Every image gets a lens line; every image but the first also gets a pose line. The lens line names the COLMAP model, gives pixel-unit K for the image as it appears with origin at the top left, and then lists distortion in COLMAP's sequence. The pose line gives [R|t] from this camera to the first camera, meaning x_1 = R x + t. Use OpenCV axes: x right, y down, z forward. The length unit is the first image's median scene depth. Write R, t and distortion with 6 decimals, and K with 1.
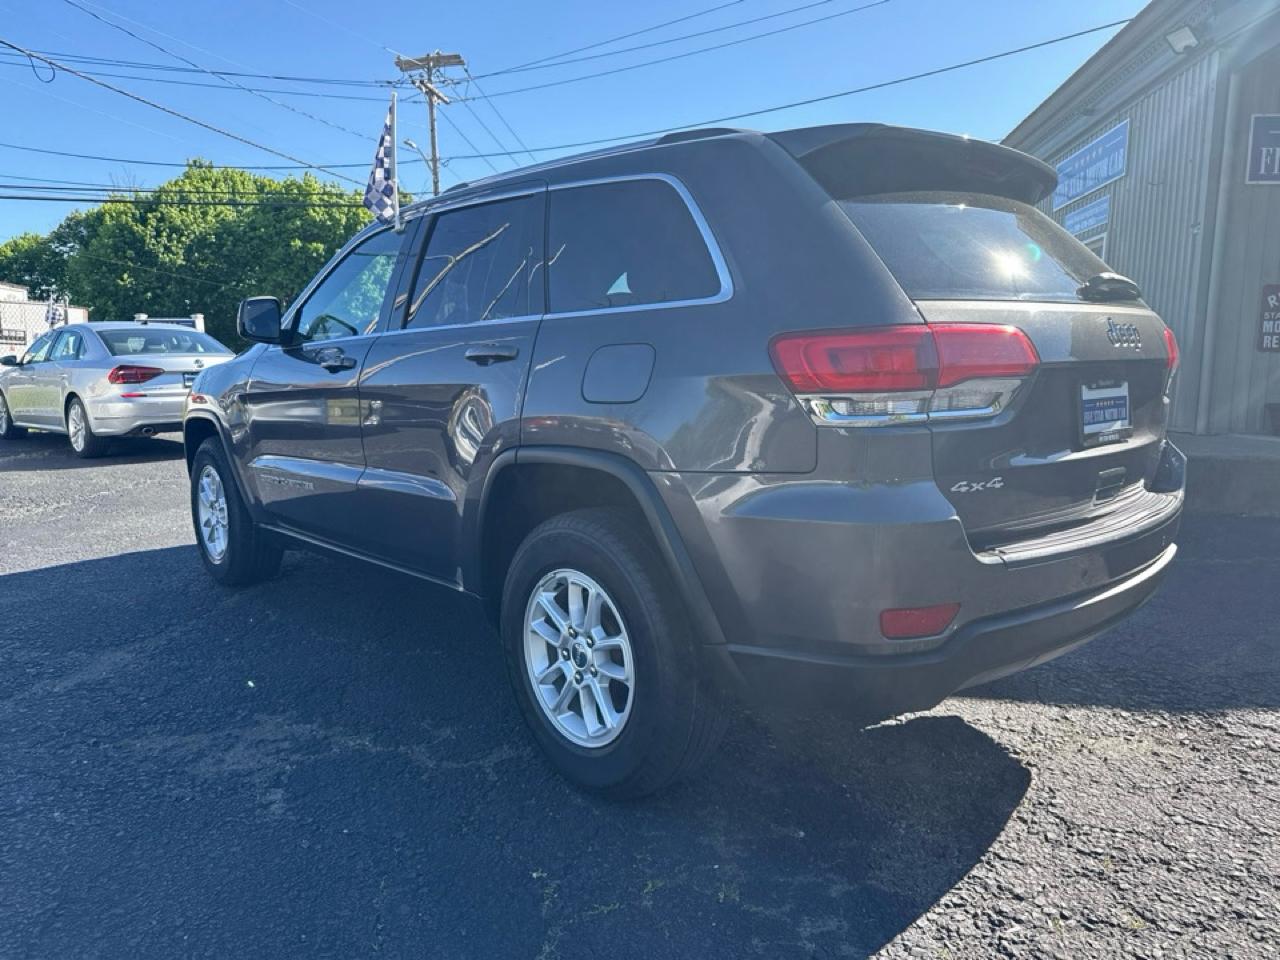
lens RADIAL K [[899.1, 0, 640.0], [0, 899.1, 480.0], [0, 0, 1]] dist [0.059019, -0.079177]
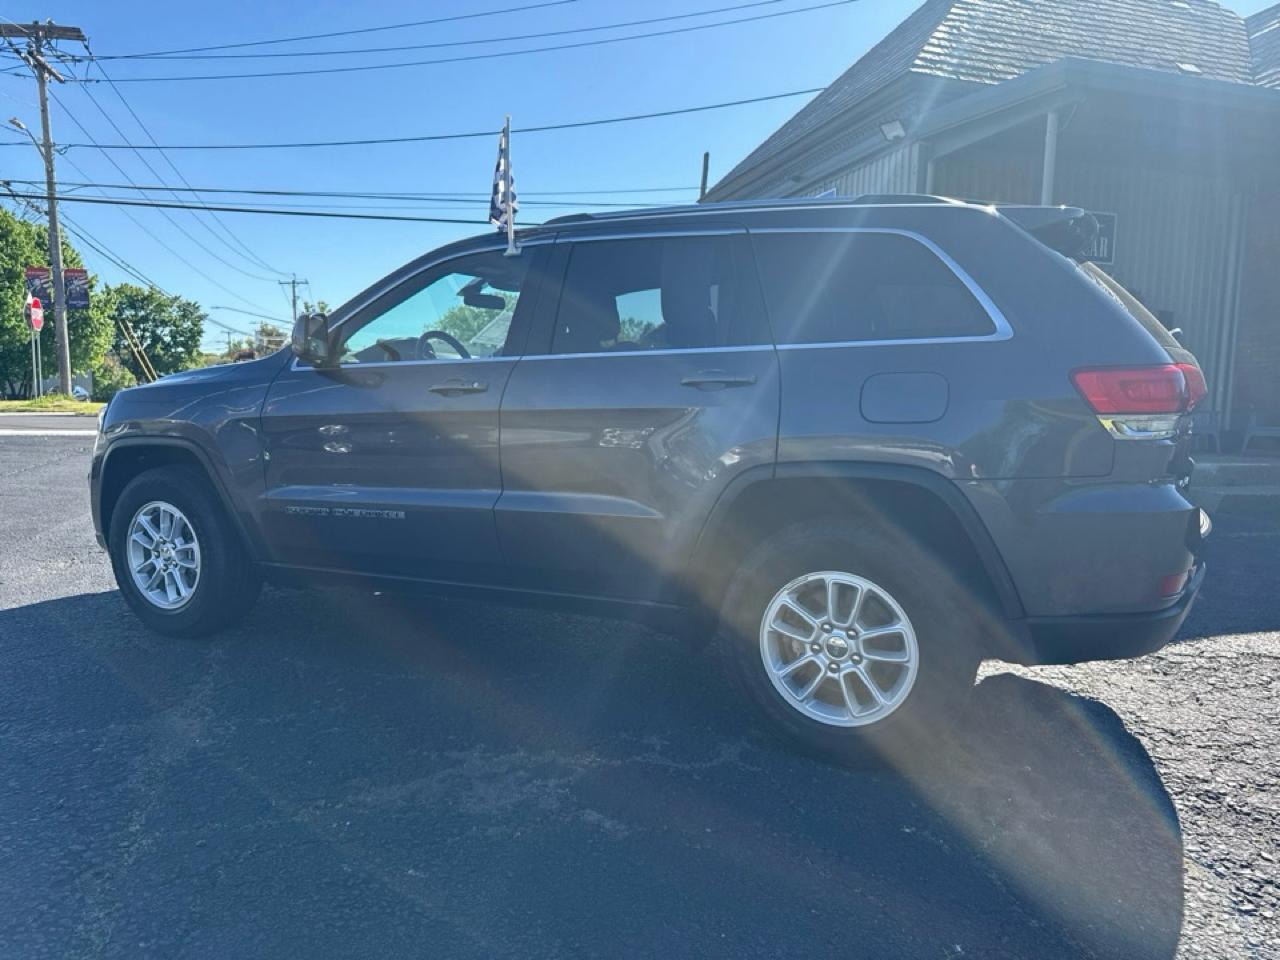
lens RADIAL K [[902.2, 0, 648.0], [0, 902.2, 483.0], [0, 0, 1]] dist [0.000824, 0.003736]
pose [[0.919436, -0.029692, 0.392117, -0.206943], [0.038495, 0.999152, -0.014605, -0.001075], [-0.391351, 0.028523, 0.919800, 0.013579]]
